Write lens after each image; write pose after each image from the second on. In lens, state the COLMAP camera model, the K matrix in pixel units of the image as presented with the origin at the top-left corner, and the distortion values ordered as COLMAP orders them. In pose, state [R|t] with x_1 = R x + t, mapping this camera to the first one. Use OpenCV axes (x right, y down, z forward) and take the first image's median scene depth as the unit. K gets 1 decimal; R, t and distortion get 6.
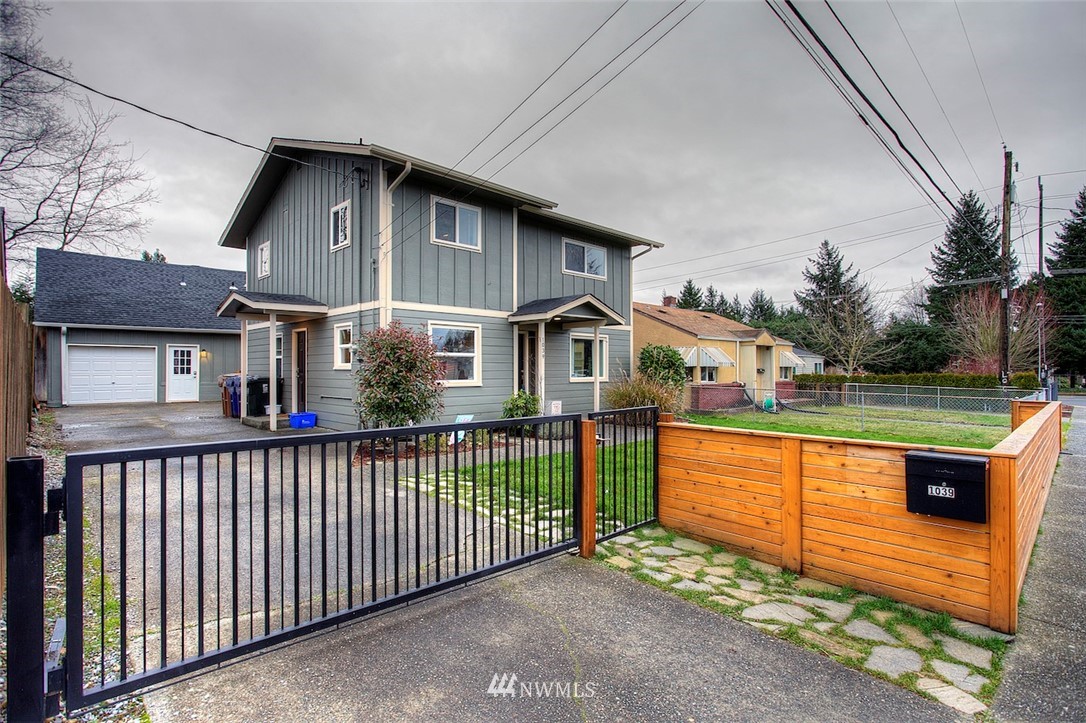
lens RADIAL K [[532.5, 0, 544.2], [0, 532.5, 359.2], [0, 0, 1]] dist [0.000279, -0.000013]
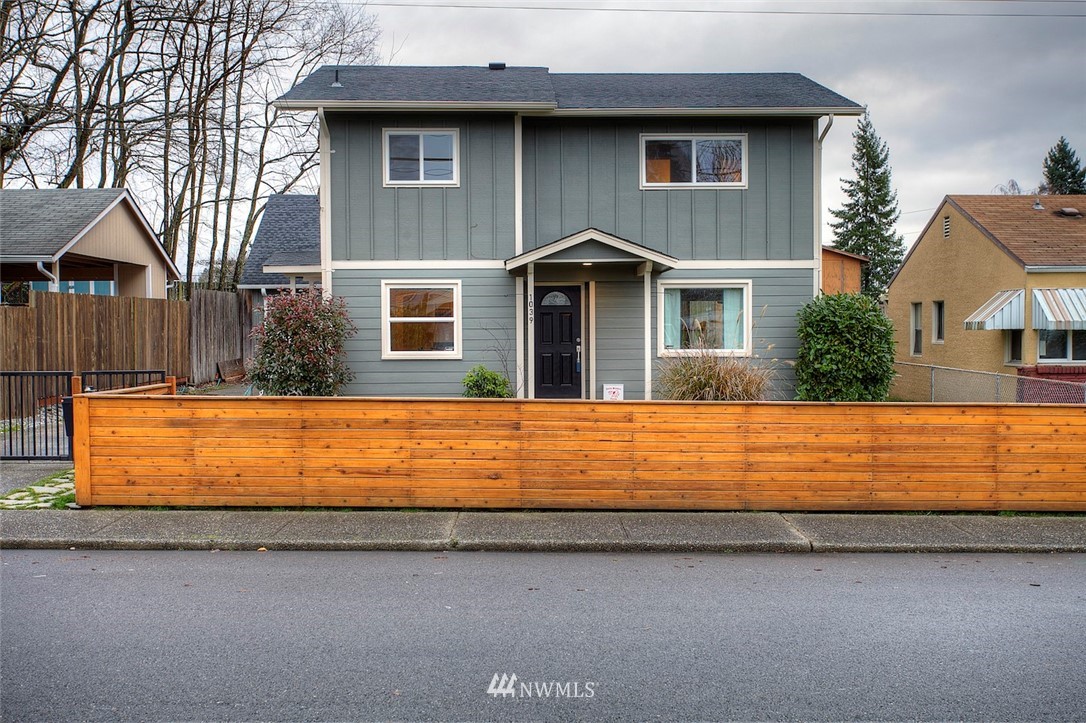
lens RADIAL K [[1274.3, 0, 542.7], [0, 1274.3, 364.0], [0, 0, 1]] dist [-0.015297, 0.000000]
pose [[0.732760, 0.011178, -0.680396, 0.789649], [0.016593, 0.999274, 0.034287, -0.002987], [0.680285, -0.036414, 0.732043, -0.180285]]
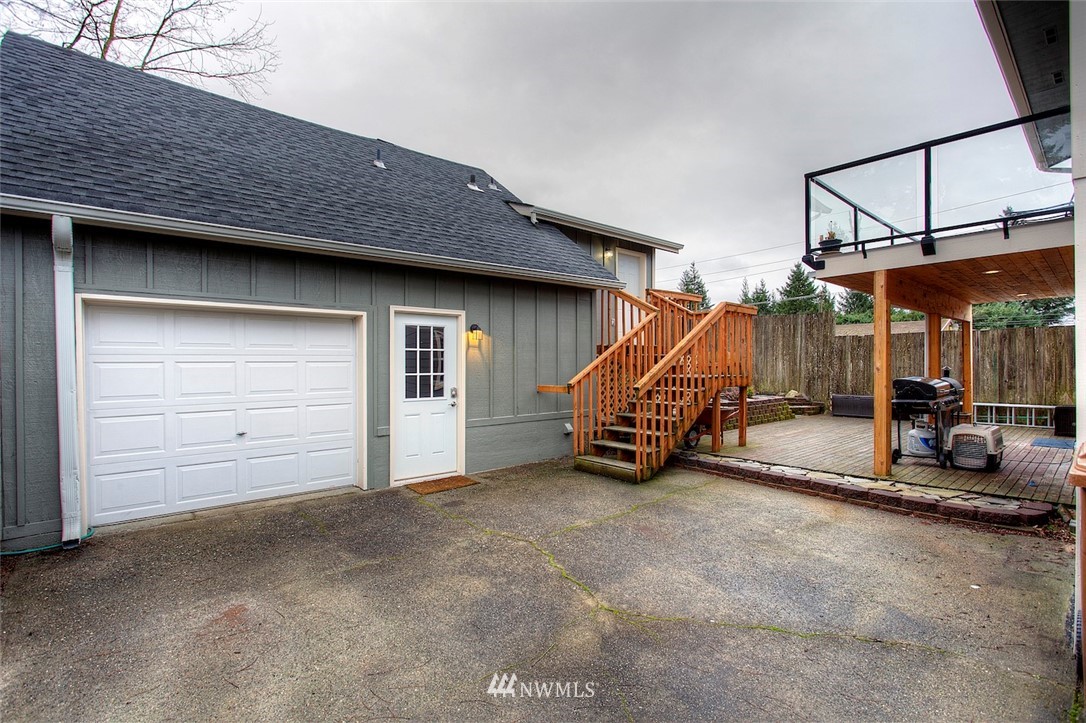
lens RADIAL K [[501.7, 0, 540.0], [0, 501.7, 361.0], [0, 0, 1]] dist [-0.001631, 0.000439]
pose [[0.999279, -0.001851, -0.037913, -0.671478], [0.002498, 0.999852, 0.017009, -0.000298], [0.037875, -0.017092, 0.999136, 0.773216]]
